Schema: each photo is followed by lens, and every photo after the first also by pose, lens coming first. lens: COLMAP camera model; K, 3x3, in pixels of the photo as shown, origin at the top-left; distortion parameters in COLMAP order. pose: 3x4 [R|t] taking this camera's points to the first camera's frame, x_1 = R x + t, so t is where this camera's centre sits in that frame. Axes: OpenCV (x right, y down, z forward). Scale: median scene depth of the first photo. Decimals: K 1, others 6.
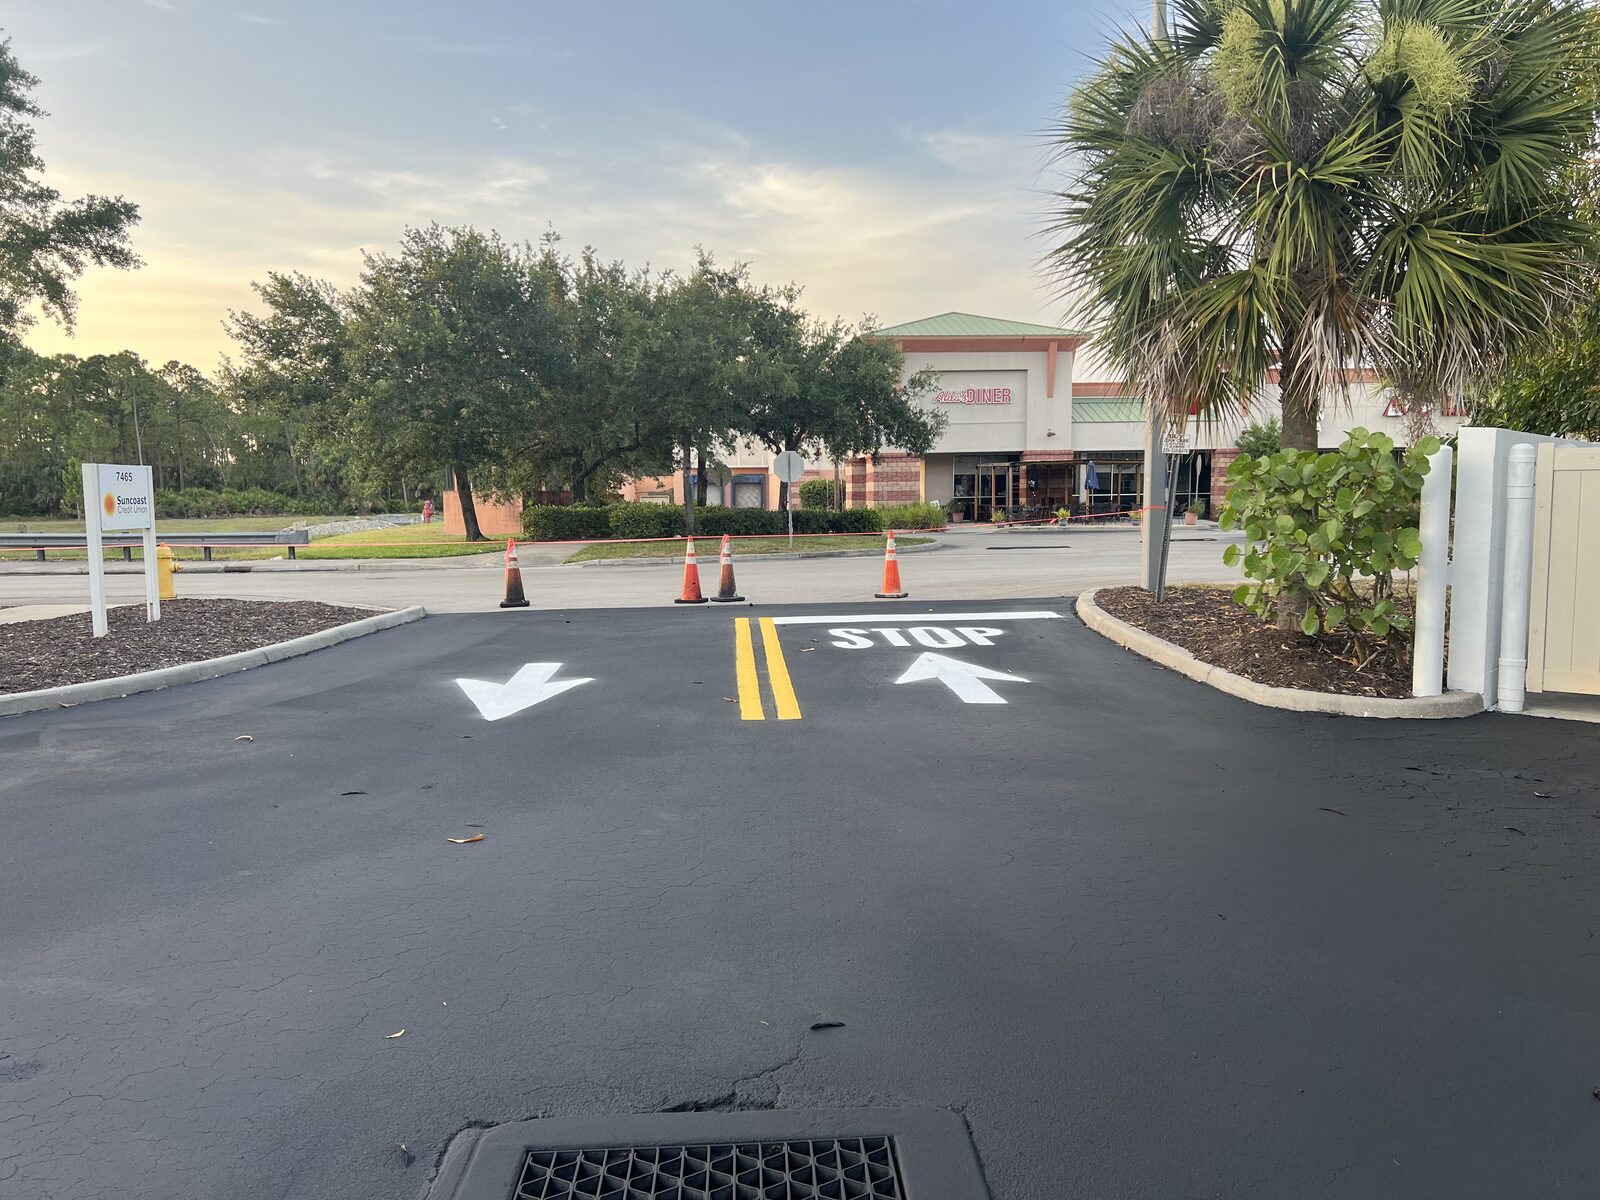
lens RADIAL K [[1220.8, 0, 800.0], [0, 1220.8, 600.0], [0, 0, 1]] dist [0.104855, -0.102969]
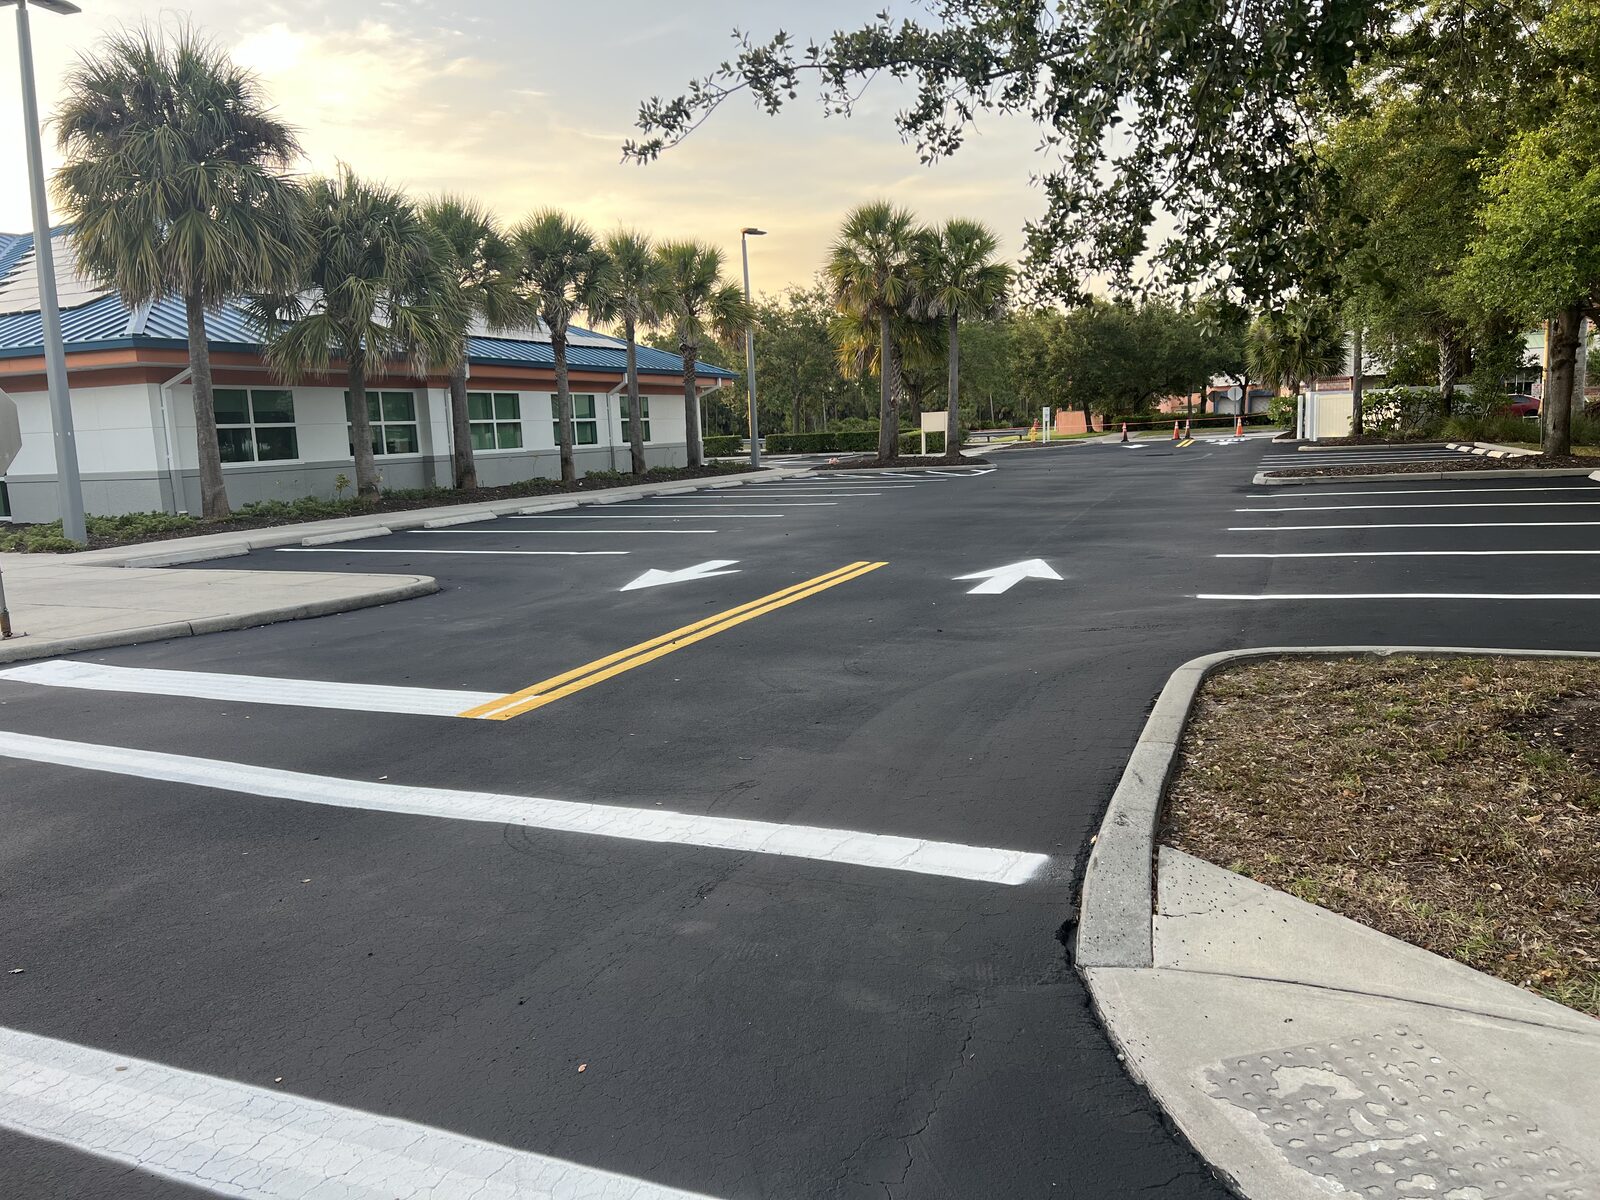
lens RADIAL K [[1220.8, 0, 800.0], [0, 1220.8, 600.0], [0, 0, 1]] dist [0.104855, -0.102969]
pose [[0.909666, 0.034288, -0.413922, 0.200540], [-0.007481, 0.997778, 0.066212, 0.115051], [0.415272, -0.057135, 0.907901, -1.313825]]
